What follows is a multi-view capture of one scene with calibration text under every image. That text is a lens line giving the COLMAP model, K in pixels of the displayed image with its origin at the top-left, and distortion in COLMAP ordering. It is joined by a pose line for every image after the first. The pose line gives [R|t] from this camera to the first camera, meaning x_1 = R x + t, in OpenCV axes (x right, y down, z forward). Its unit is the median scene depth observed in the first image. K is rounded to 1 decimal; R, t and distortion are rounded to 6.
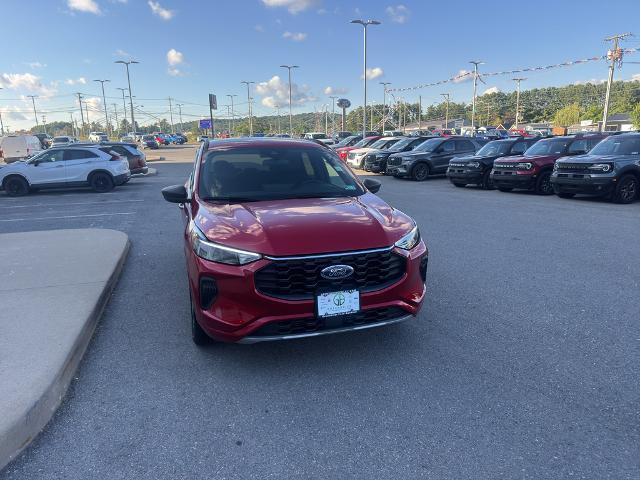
lens RADIAL K [[450.8, 0, 320.9], [0, 450.8, 250.1], [0, 0, 1]] dist [0.043420, -0.053861]
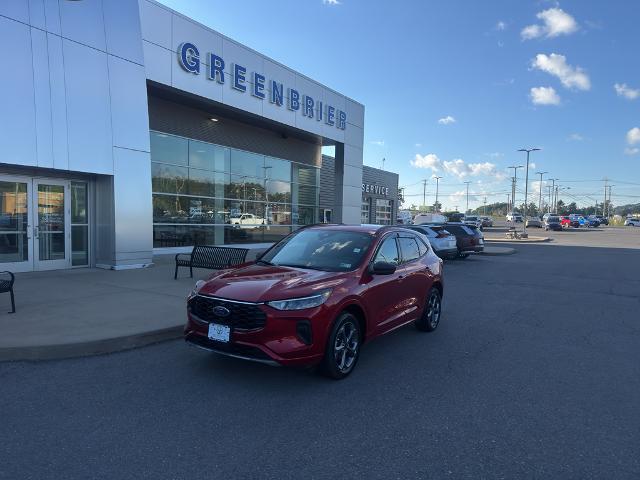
lens RADIAL K [[450.8, 0, 333.7], [0, 450.8, 242.2], [0, 0, 1]] dist [0.043420, -0.053861]
pose [[0.646836, 0.071009, -0.759316, 0.310514], [-0.212746, 0.972931, -0.090246, -0.026285], [0.732354, 0.219916, 0.644434, 0.054470]]
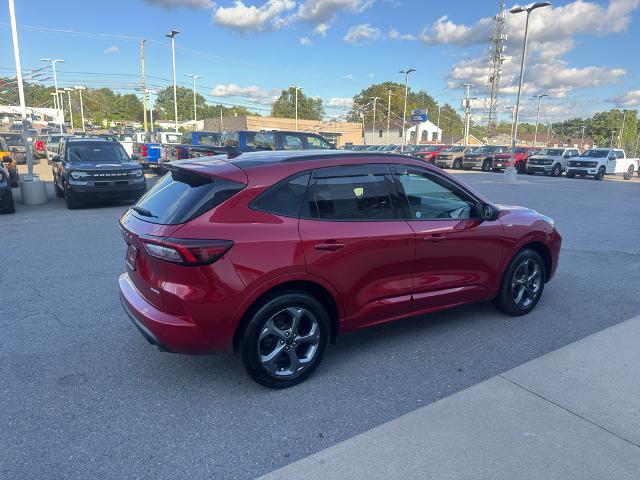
lens RADIAL K [[450.8, 0, 327.2], [0, 450.8, 250.5], [0, 0, 1]] dist [0.043420, -0.053861]
pose [[-0.263097, -0.199794, 0.943855, -0.330572], [0.202739, 0.945027, 0.256555, -0.108441], [-0.943227, 0.258855, -0.208128, 0.468893]]
